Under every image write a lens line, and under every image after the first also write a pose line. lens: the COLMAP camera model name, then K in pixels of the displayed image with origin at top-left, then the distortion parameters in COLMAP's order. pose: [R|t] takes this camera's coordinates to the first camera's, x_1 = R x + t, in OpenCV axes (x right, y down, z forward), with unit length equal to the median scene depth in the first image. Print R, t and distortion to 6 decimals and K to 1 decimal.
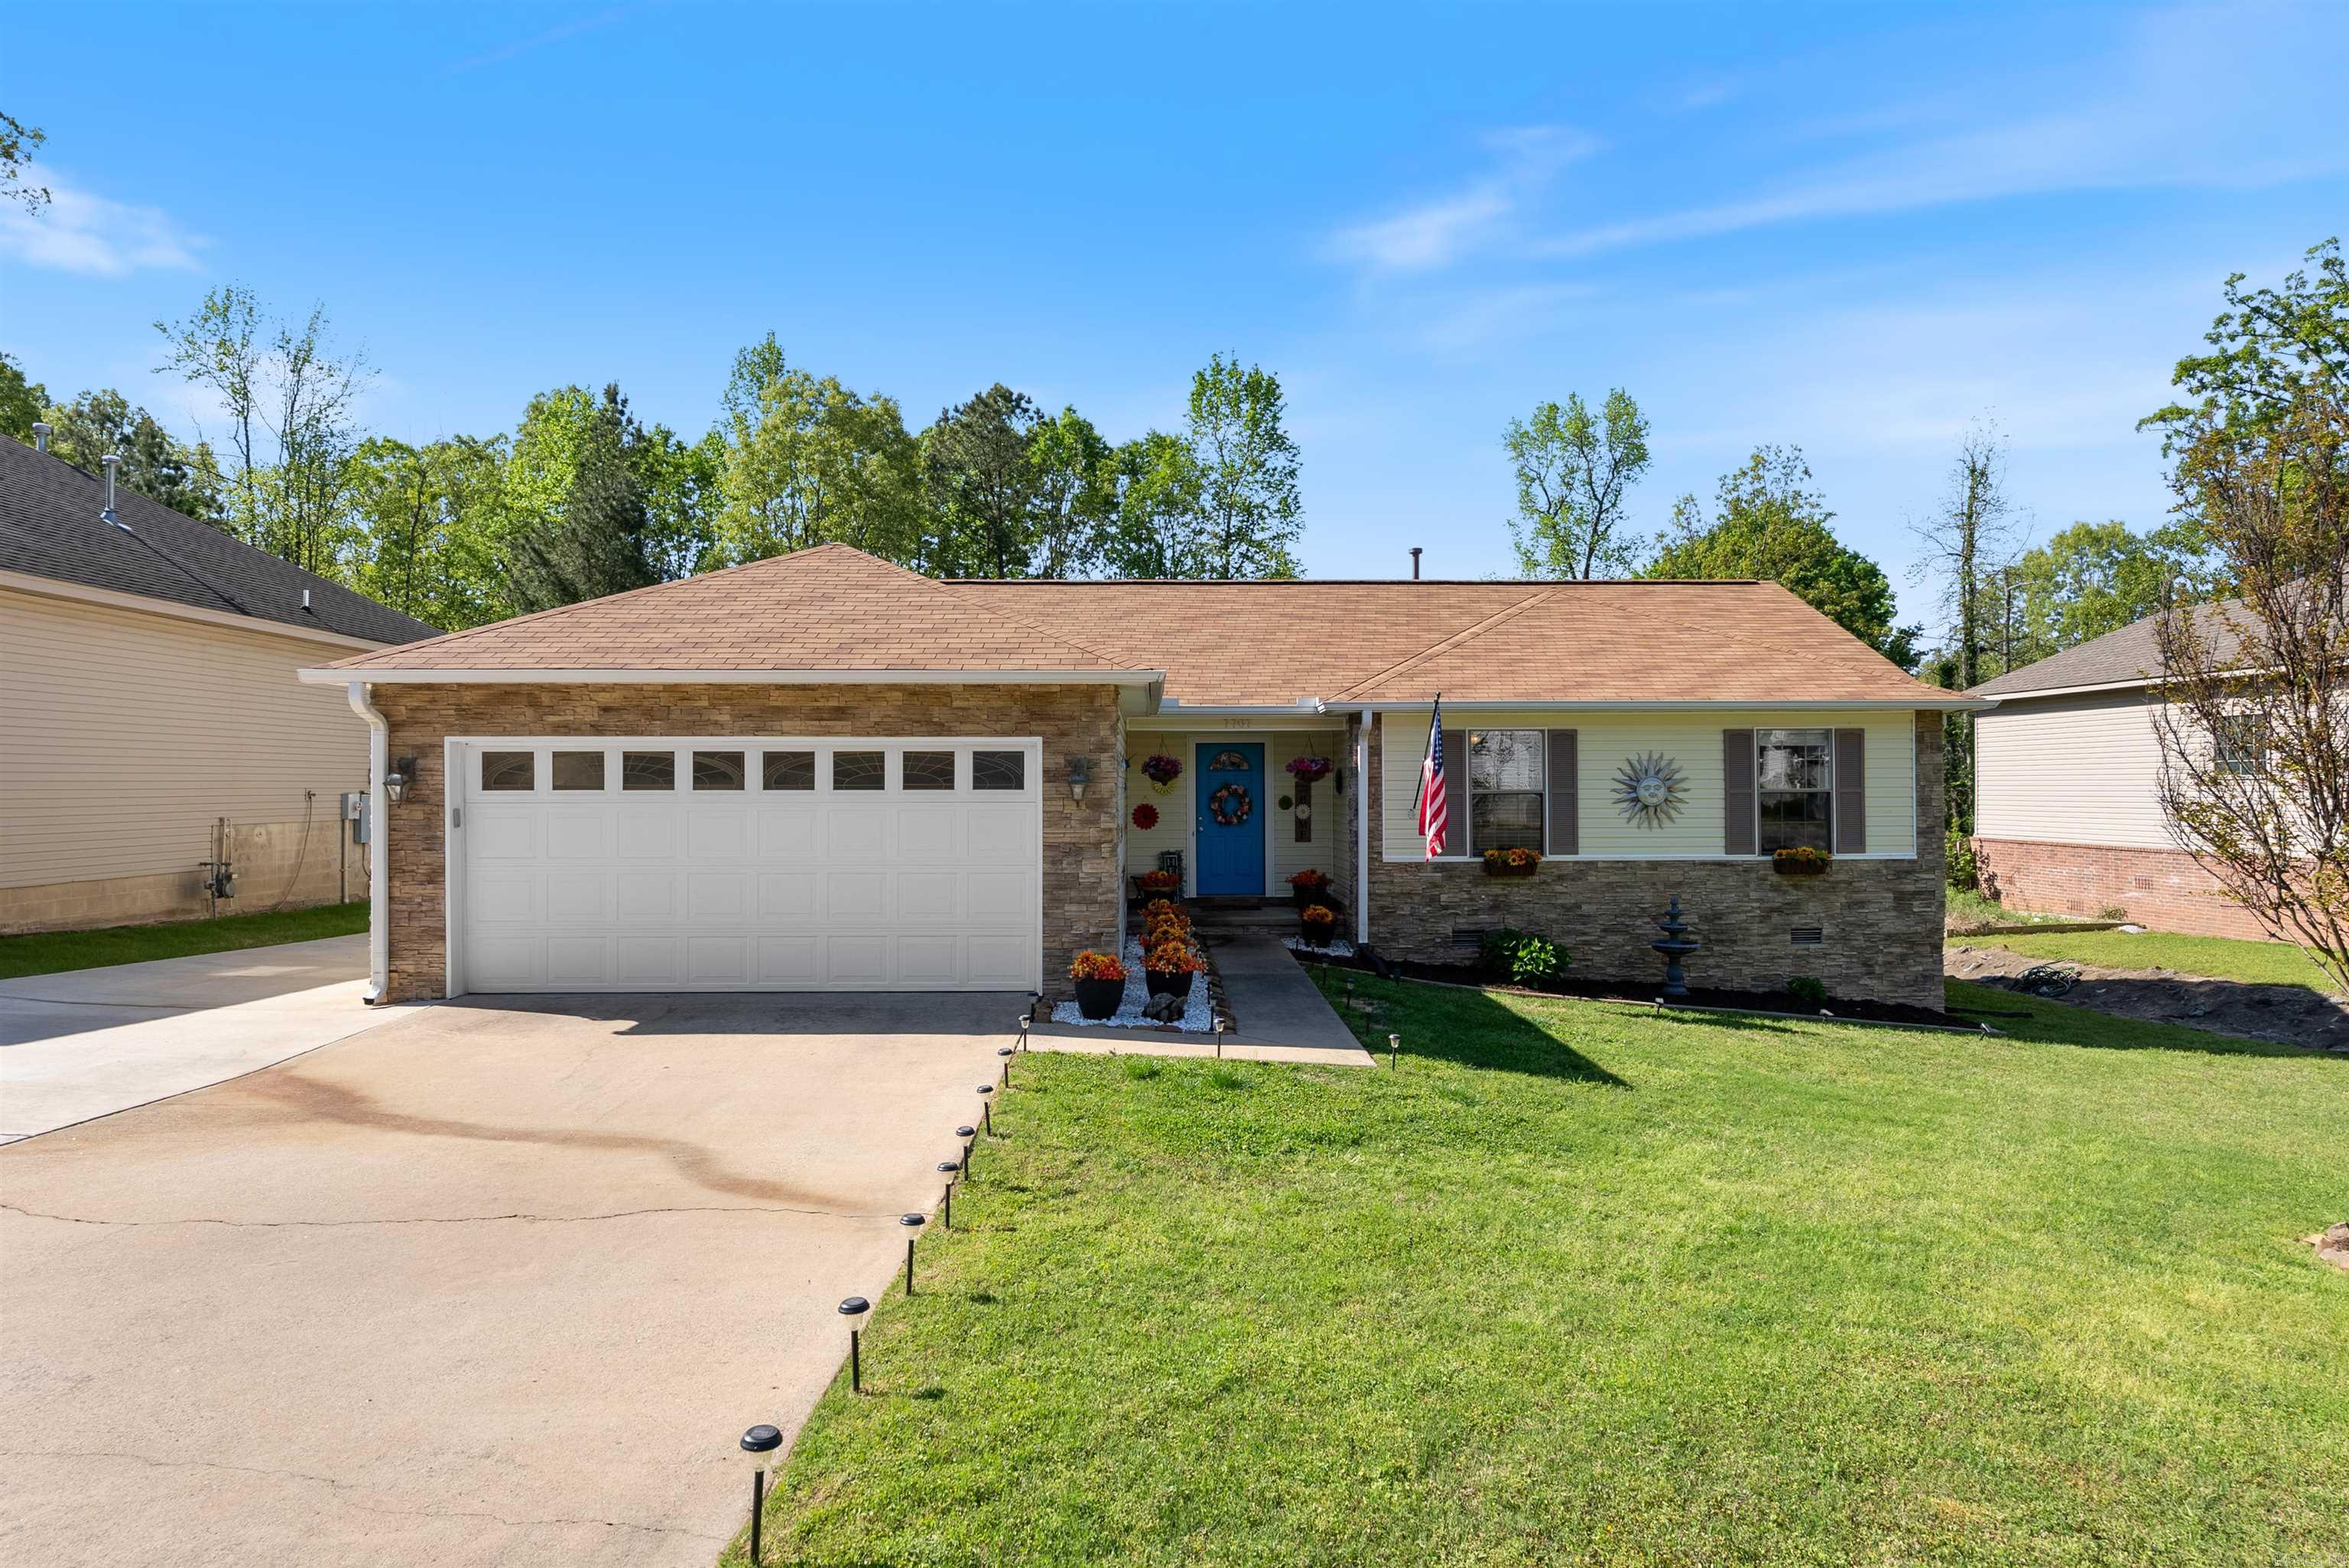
lens RADIAL K [[1276.5, 0, 1172.3], [0, 1276.5, 781.2], [0, 0, 1]] dist [-0.004206, 0.000322]
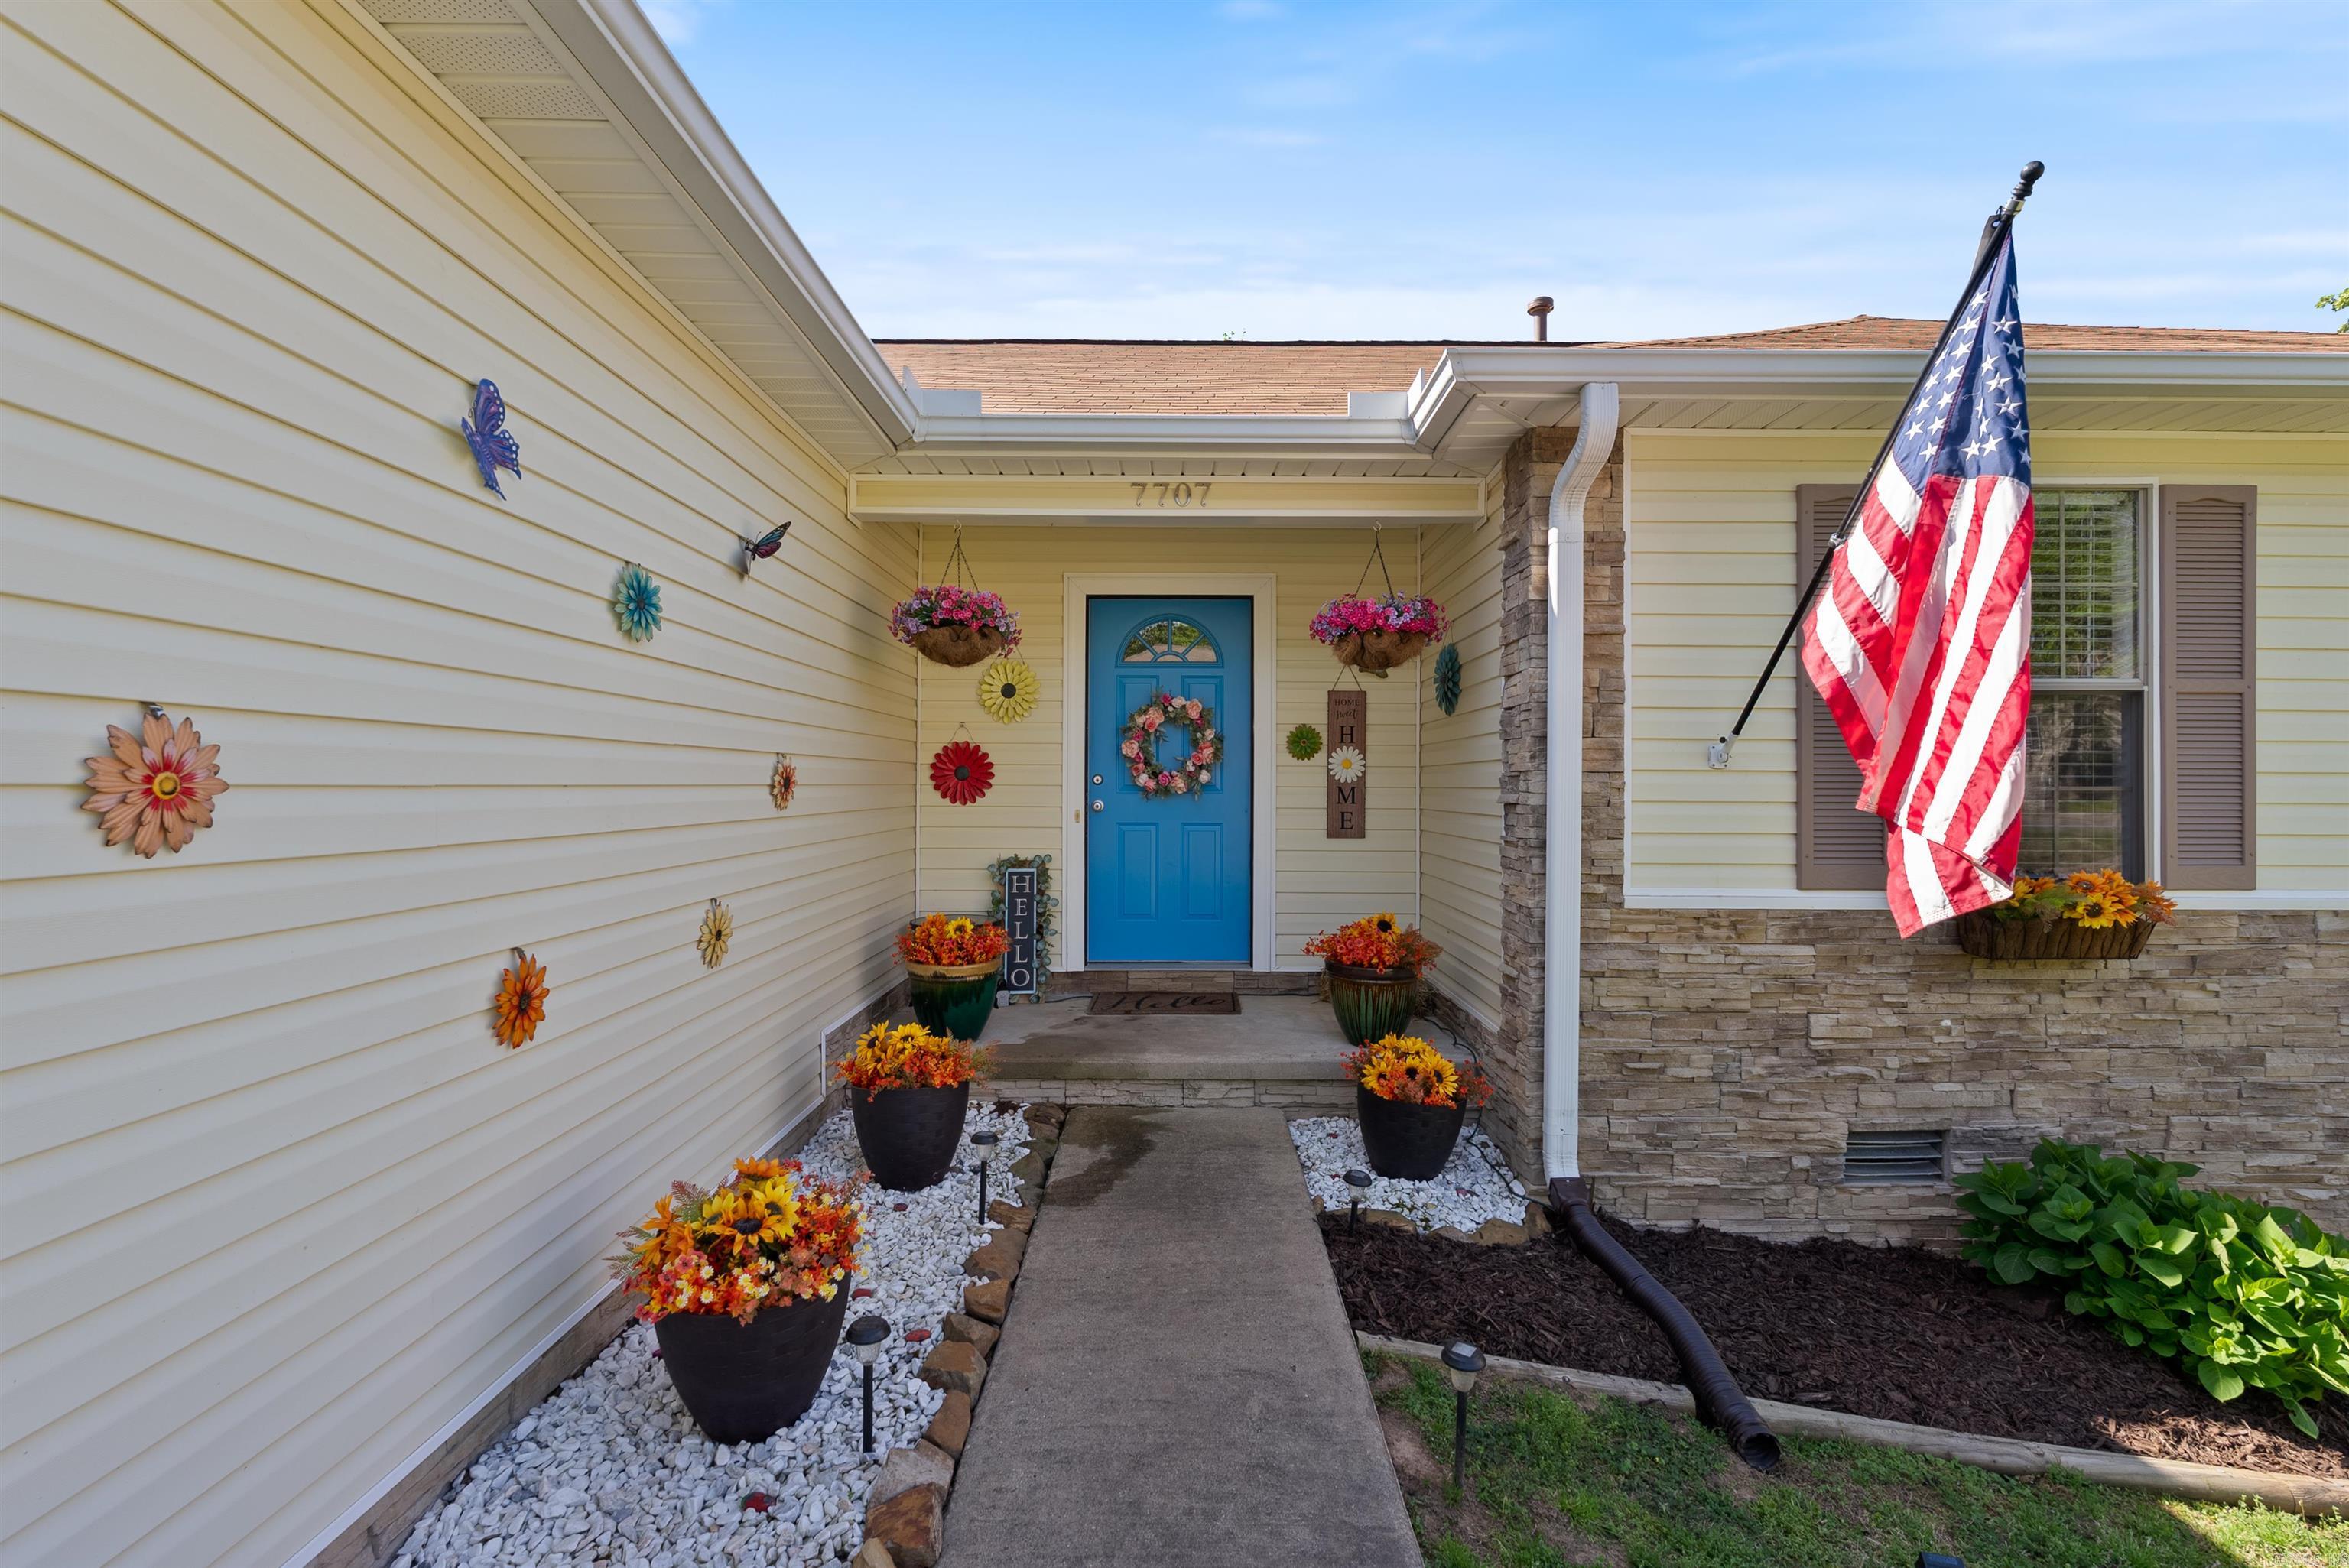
lens RADIAL K [[1047.7, 0, 1183.8], [0, 1047.7, 782.7], [0, 0, 1]] dist [-0.003682, 0.000504]
pose [[0.999926, 0.008799, -0.008356, 0.059460], [-0.008777, 0.999958, 0.002729, 0.032951], [0.008379, -0.002655, 0.999961, 0.742660]]
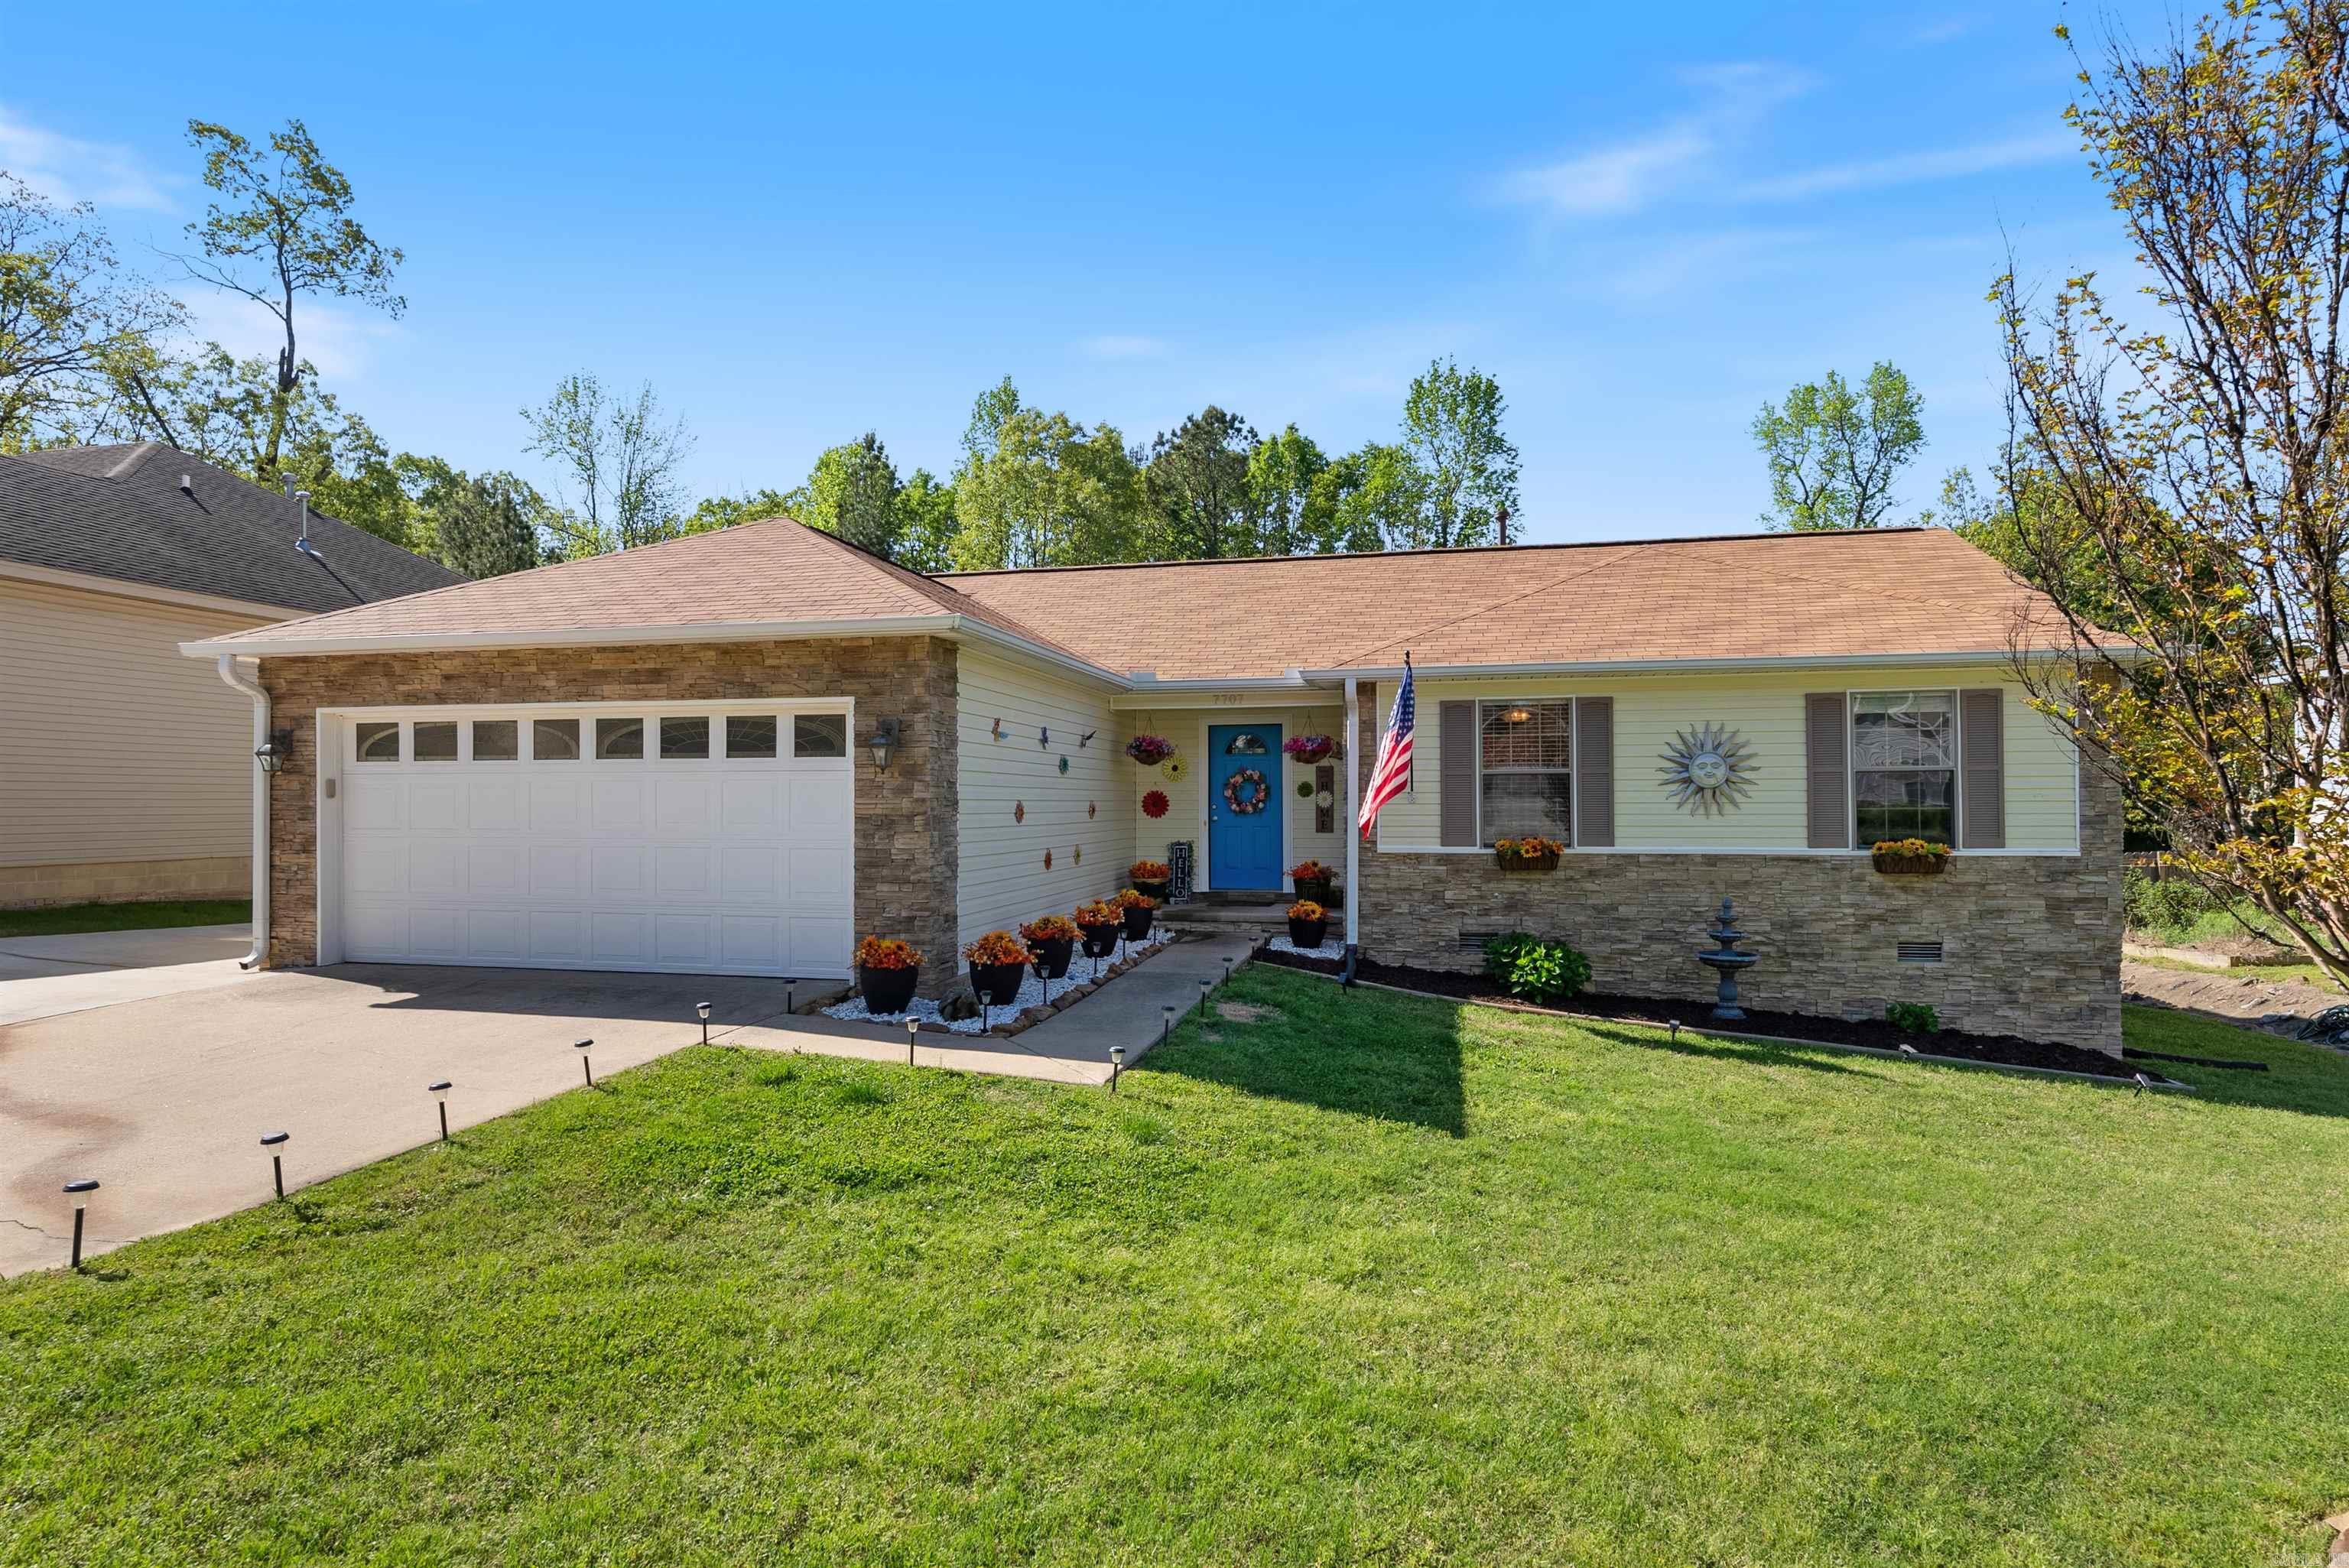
lens RADIAL K [[1198.8, 0, 1166.2], [0, 1198.8, 798.9], [0, 0, 1]] dist [-0.007223, 0.001404]
pose [[0.971051, 0.000040, -0.238871, 0.219938], [0.000136, 1.000000, 0.000719, 0.025822], [0.238871, -0.000730, 0.971051, 0.166078]]
